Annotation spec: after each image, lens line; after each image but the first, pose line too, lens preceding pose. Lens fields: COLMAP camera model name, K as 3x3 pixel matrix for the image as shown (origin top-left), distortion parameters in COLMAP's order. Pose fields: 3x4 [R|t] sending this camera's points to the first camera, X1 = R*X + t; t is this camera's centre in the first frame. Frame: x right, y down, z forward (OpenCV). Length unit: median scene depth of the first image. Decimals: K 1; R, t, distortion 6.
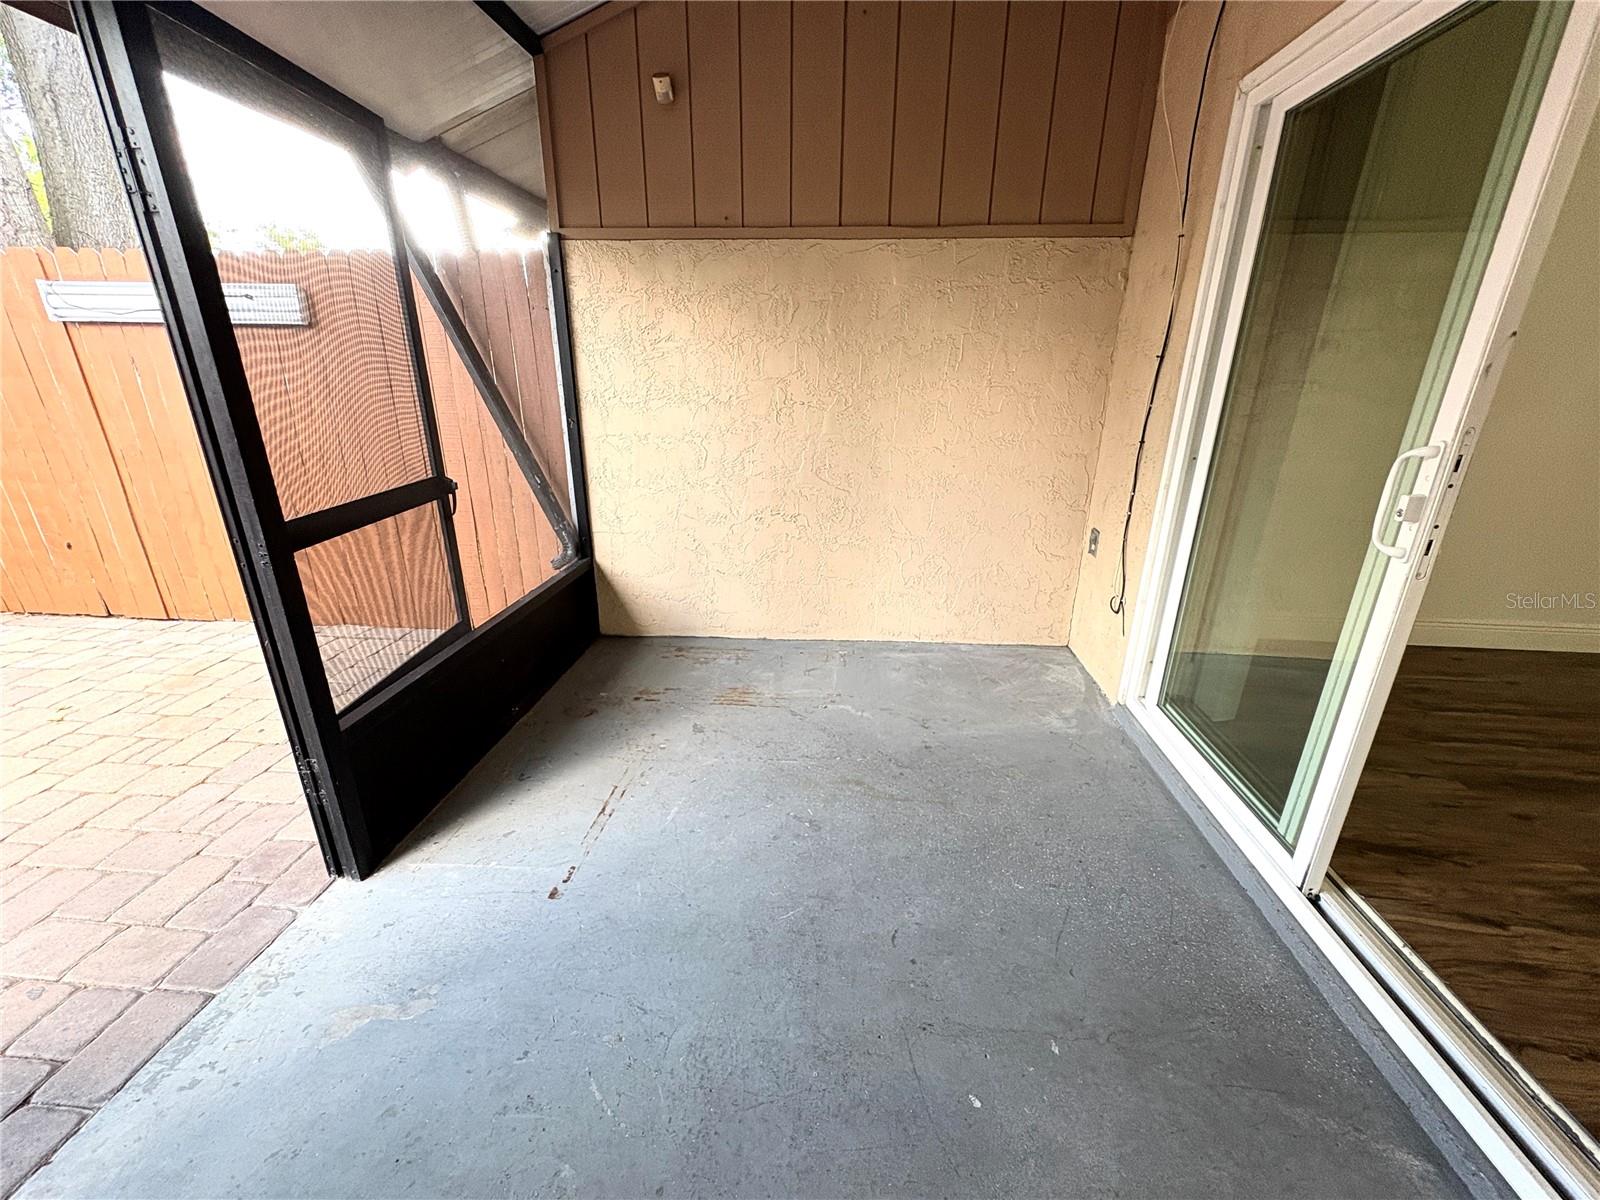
lens RADIAL K [[638.1, 0, 798.8], [0, 638.1, 597.2], [0, 0, 1]] dist [-0.000134, 0.000116]
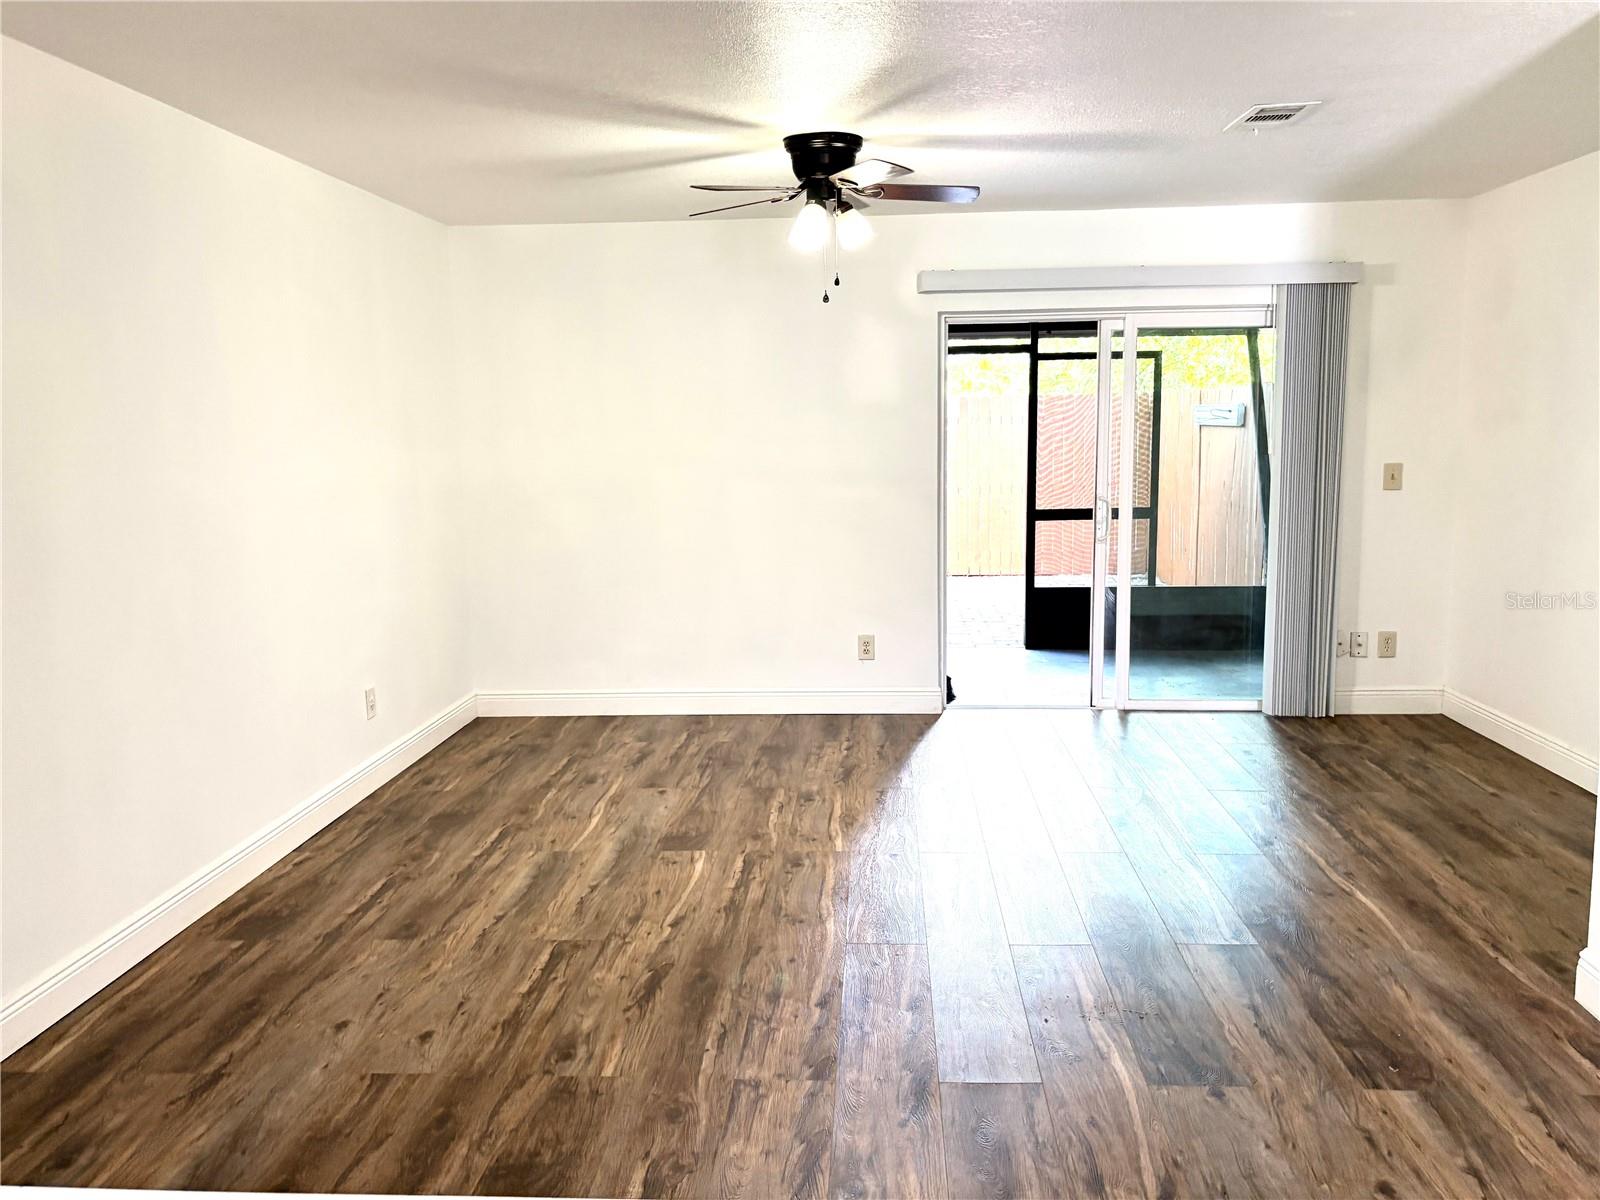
lens RADIAL K [[1421.8, 0, 800.0], [0, 1421.8, 600.0], [0, 0, 1]] dist [0.066233, -0.004045]
pose [[0.036150, 0.118499, -0.992296, 4.434913], [-0.323728, 0.940792, 0.100555, -0.025800], [0.945459, 0.317599, 0.072371, -0.296428]]
